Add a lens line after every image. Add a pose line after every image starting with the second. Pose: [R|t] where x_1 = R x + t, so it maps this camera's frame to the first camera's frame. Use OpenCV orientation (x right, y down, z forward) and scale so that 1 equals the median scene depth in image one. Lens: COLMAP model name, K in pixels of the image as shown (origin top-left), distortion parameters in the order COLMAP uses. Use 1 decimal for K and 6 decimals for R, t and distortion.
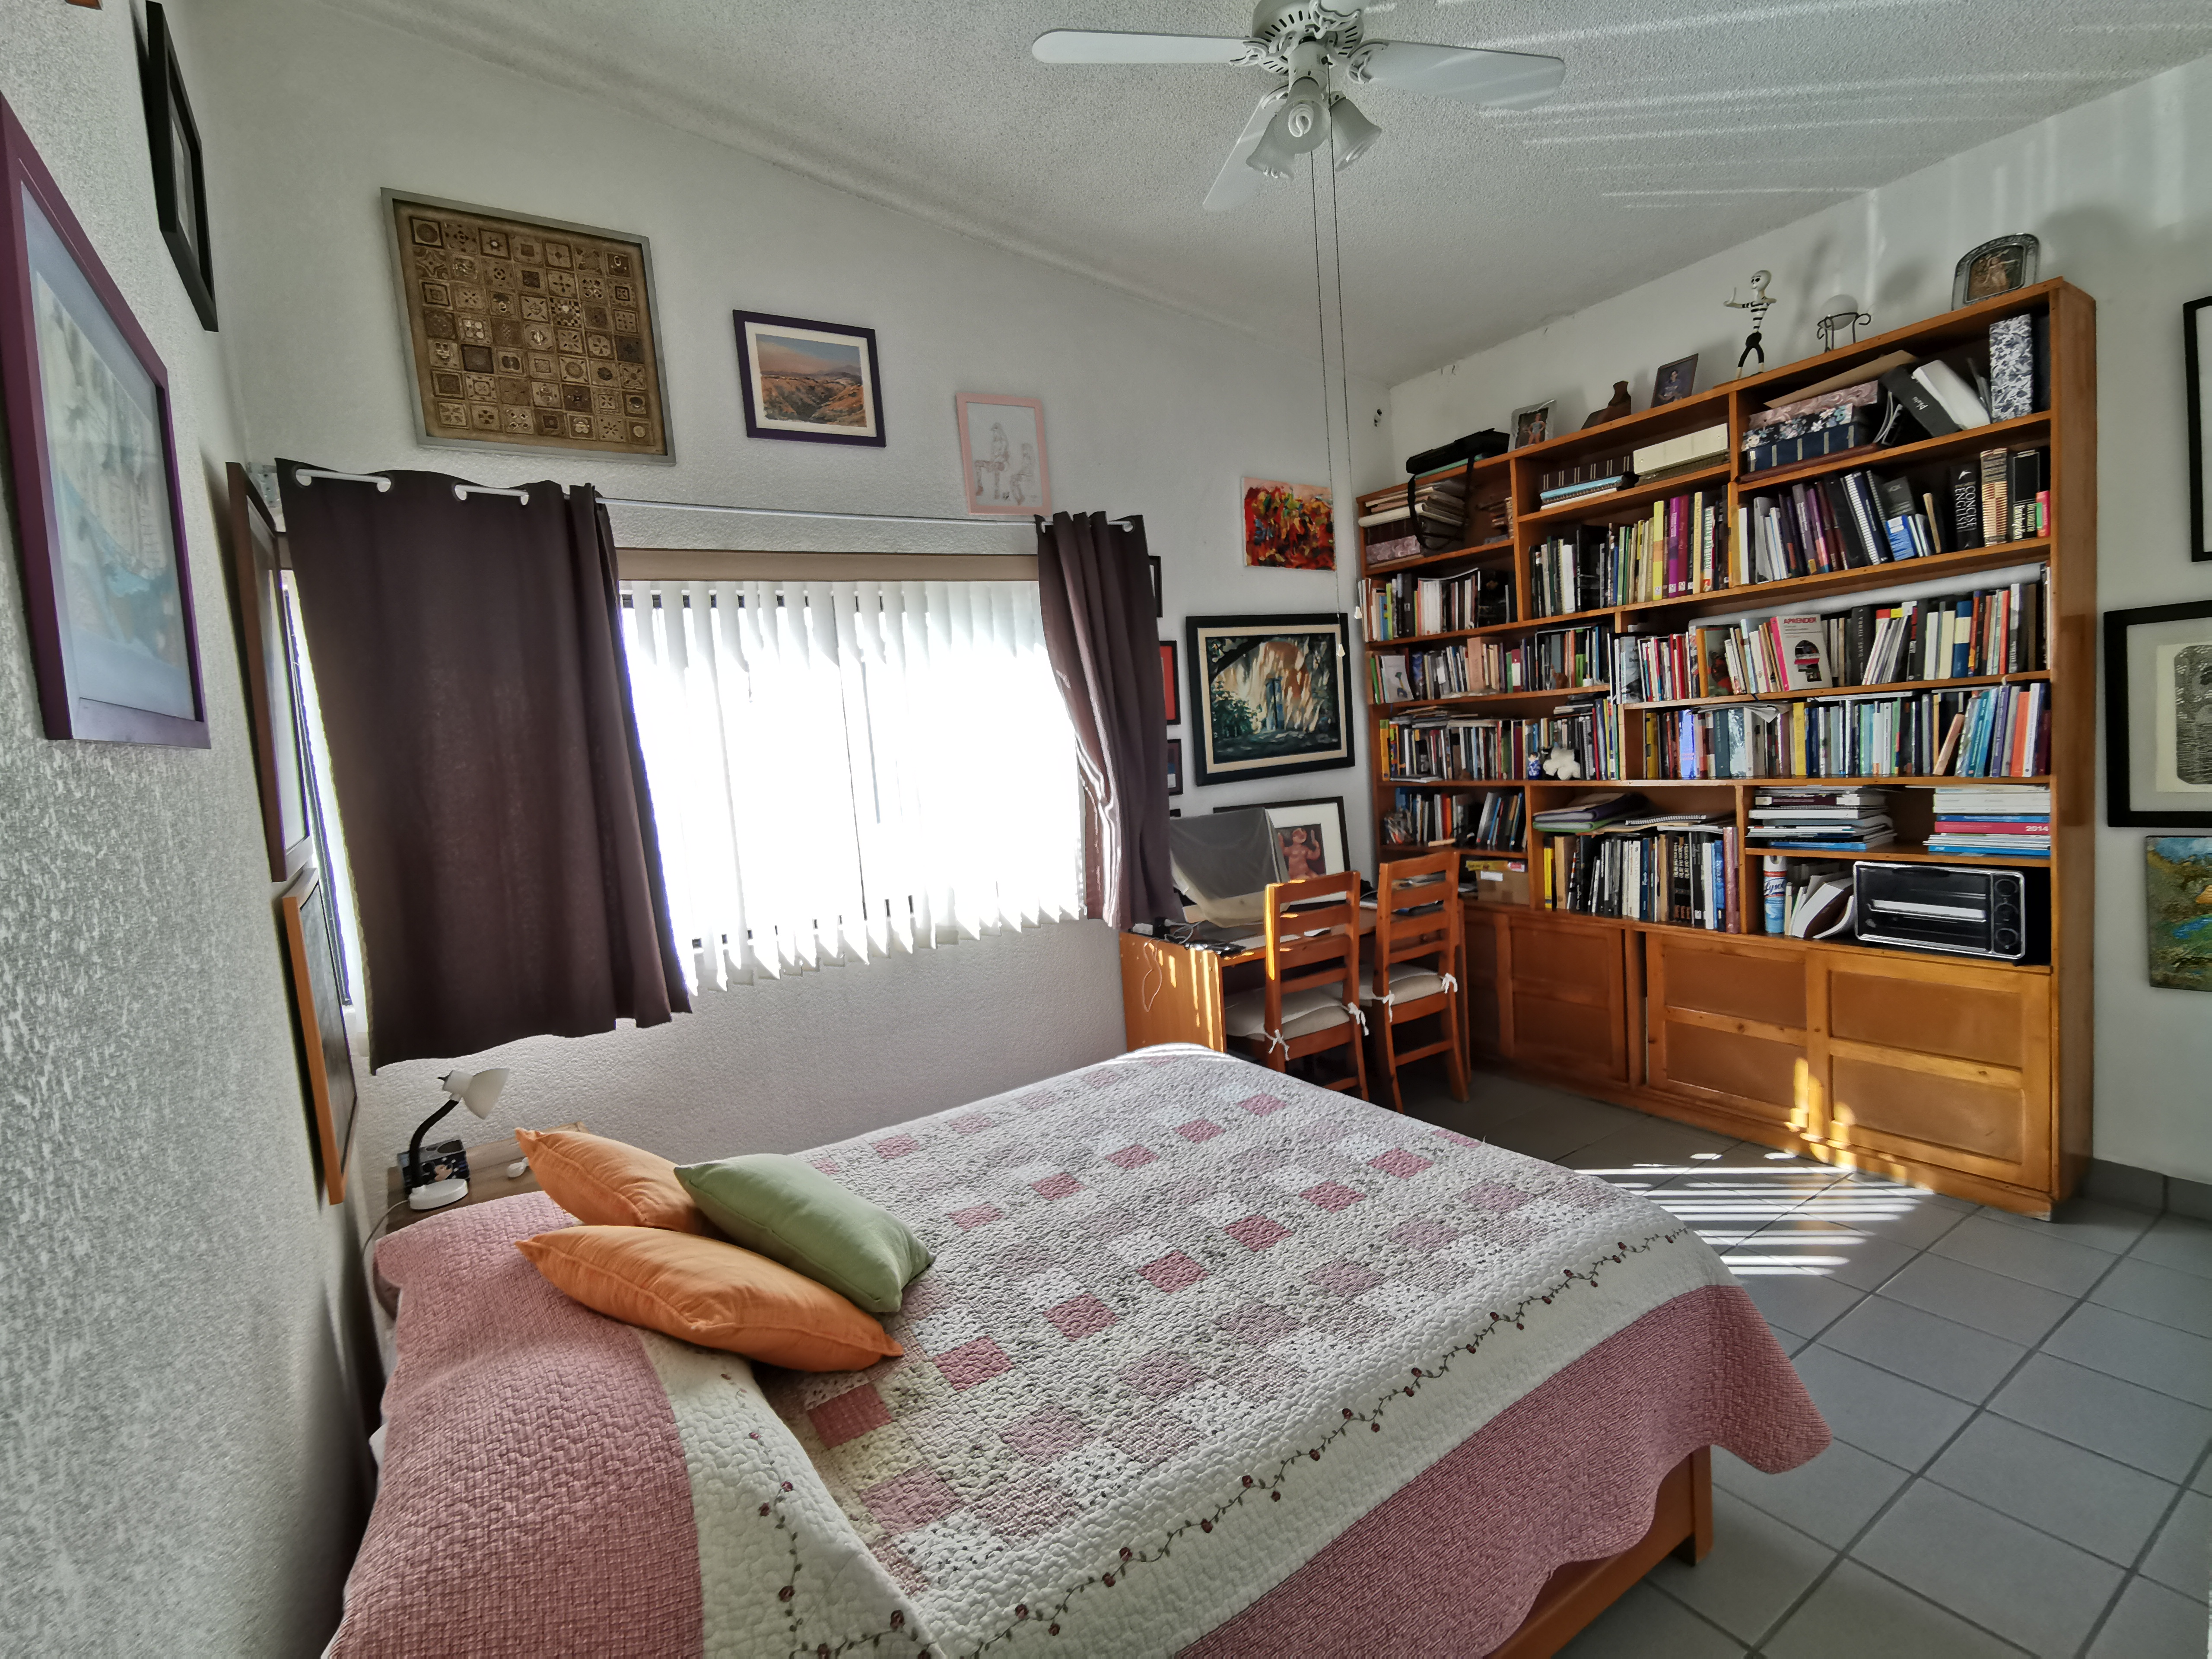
lens RADIAL K [[1038.3, 0, 1104.9], [0, 1038.3, 824.9], [0, 0, 1]] dist [0.018898, 0.000133]
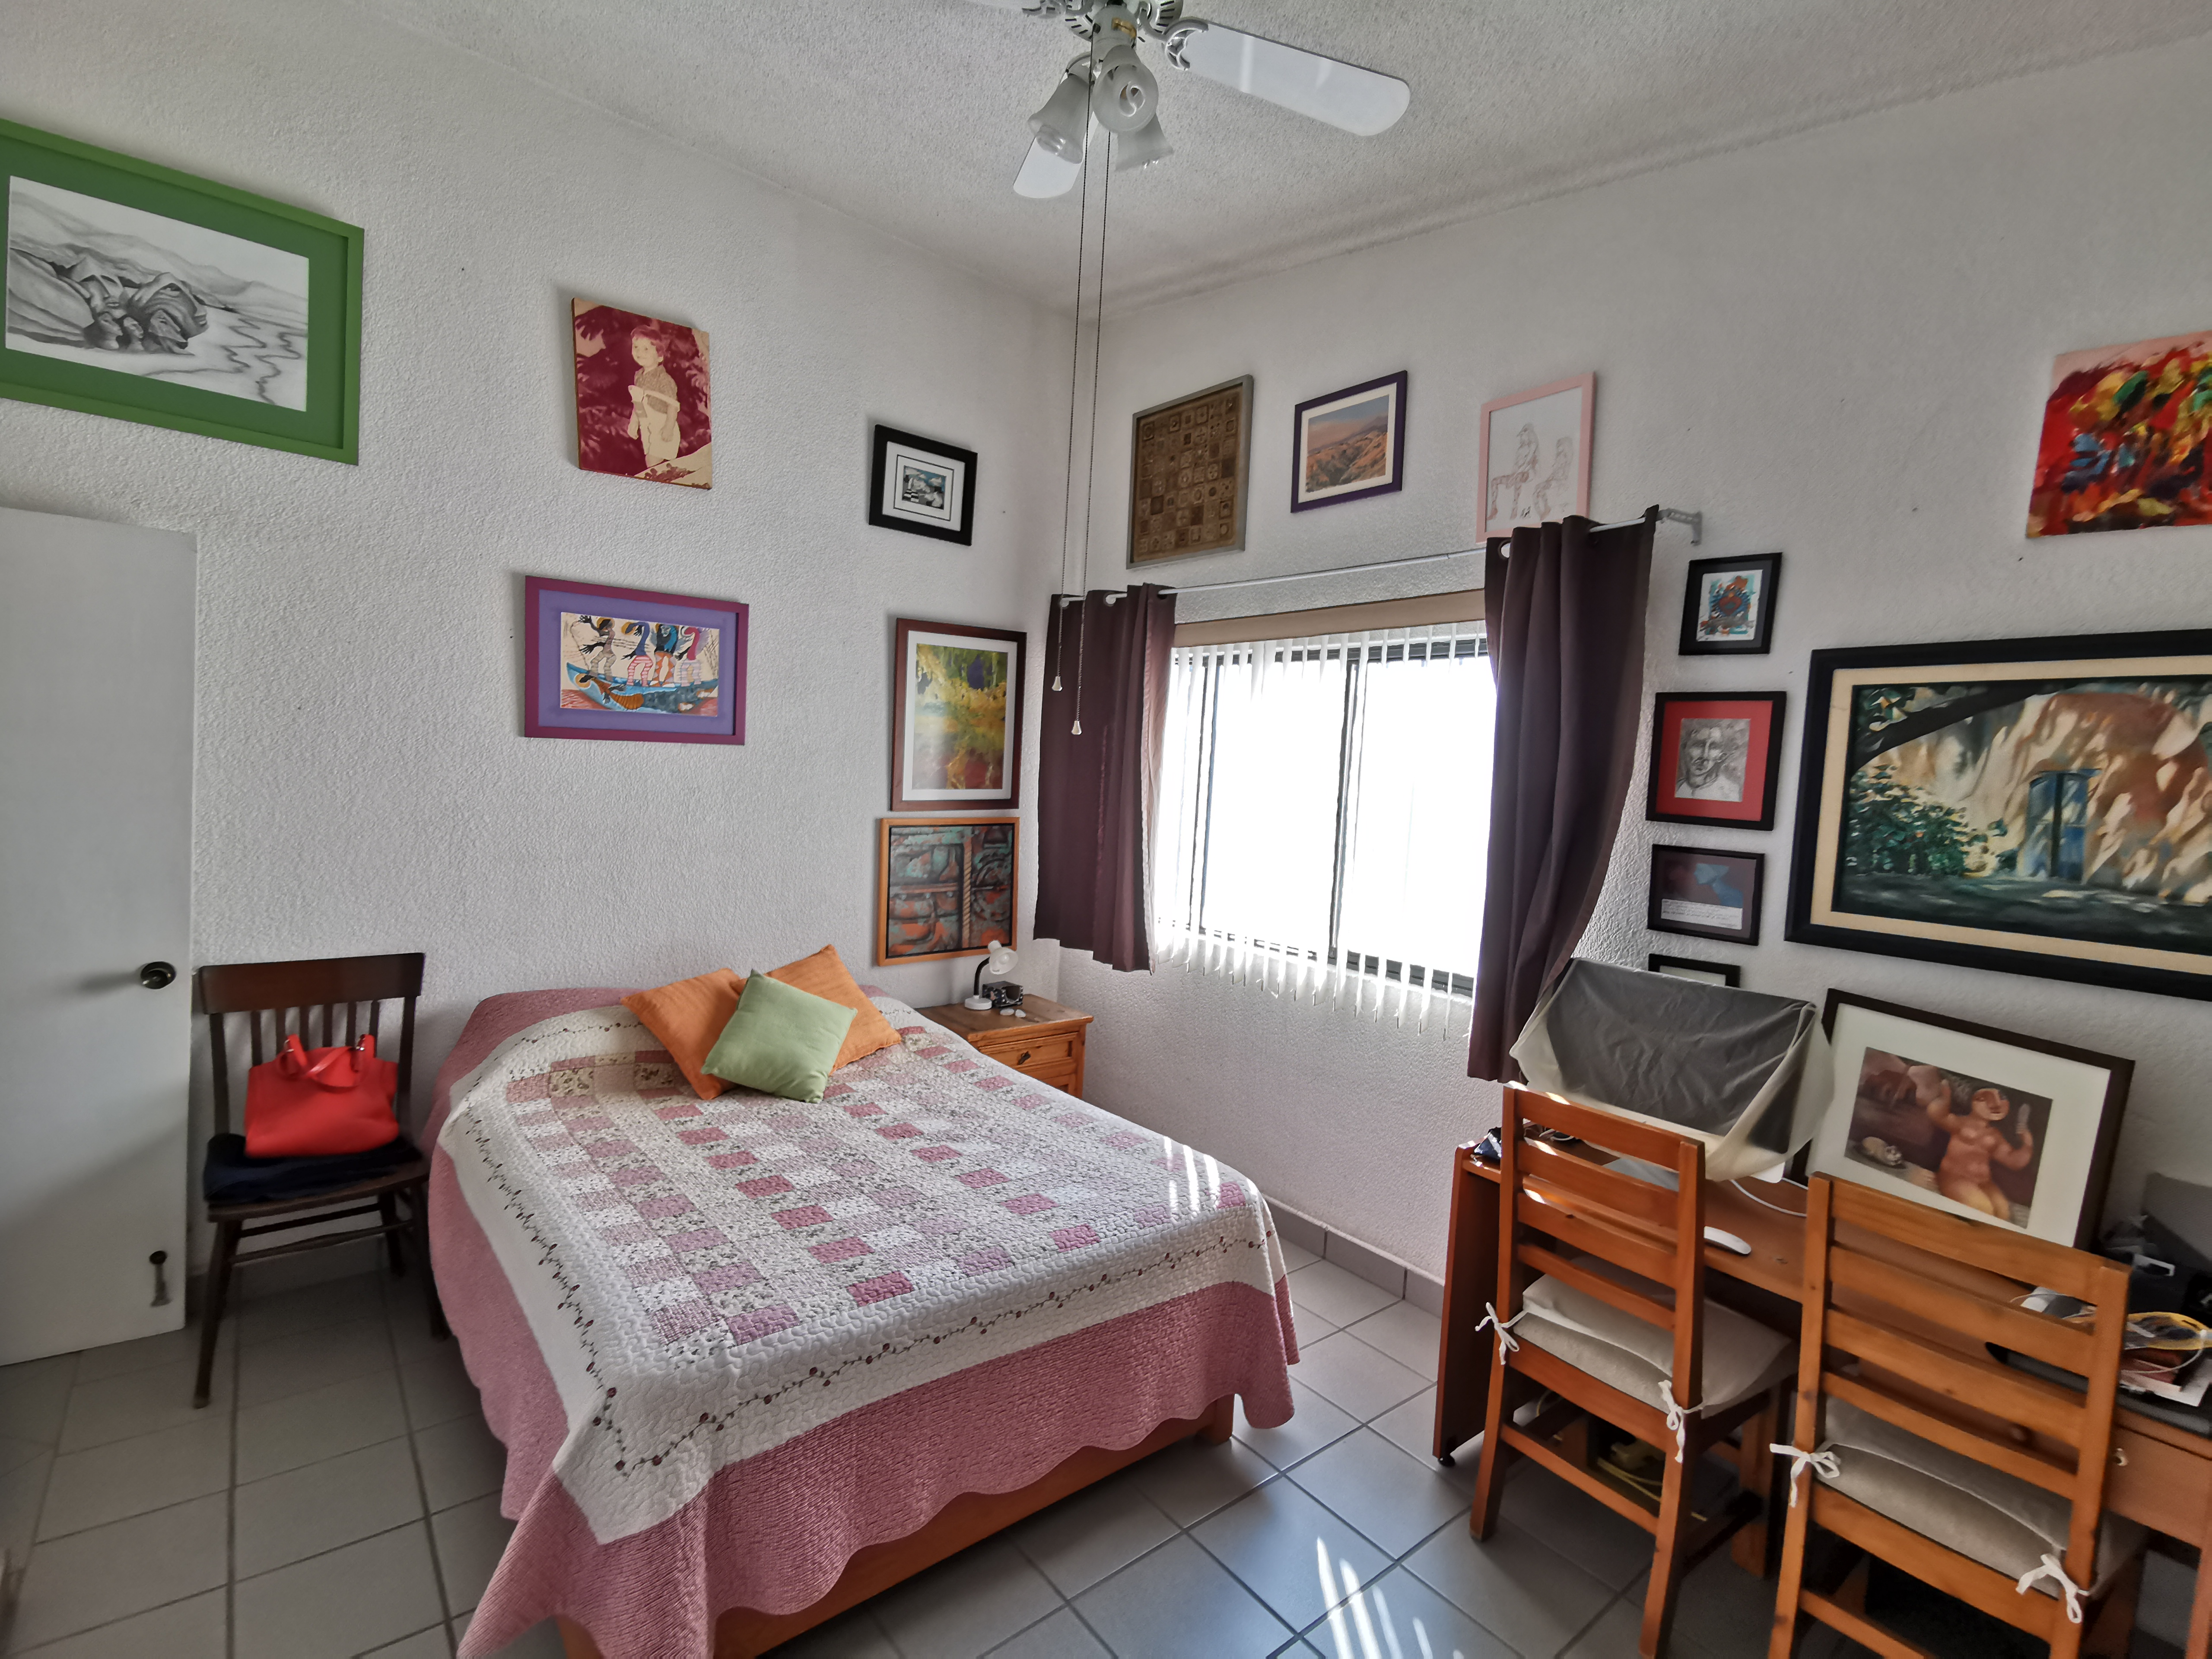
lens RADIAL K [[1037.0, 0, 1106.0], [0, 1037.0, 829.5], [0, 0, 1]] dist [0.000815, 0.000929]
pose [[0.094306, 0.147146, -0.984609, 0.721349], [-0.151311, 0.979645, 0.131912, -0.137141], [0.983977, 0.136542, 0.114651, 0.643823]]
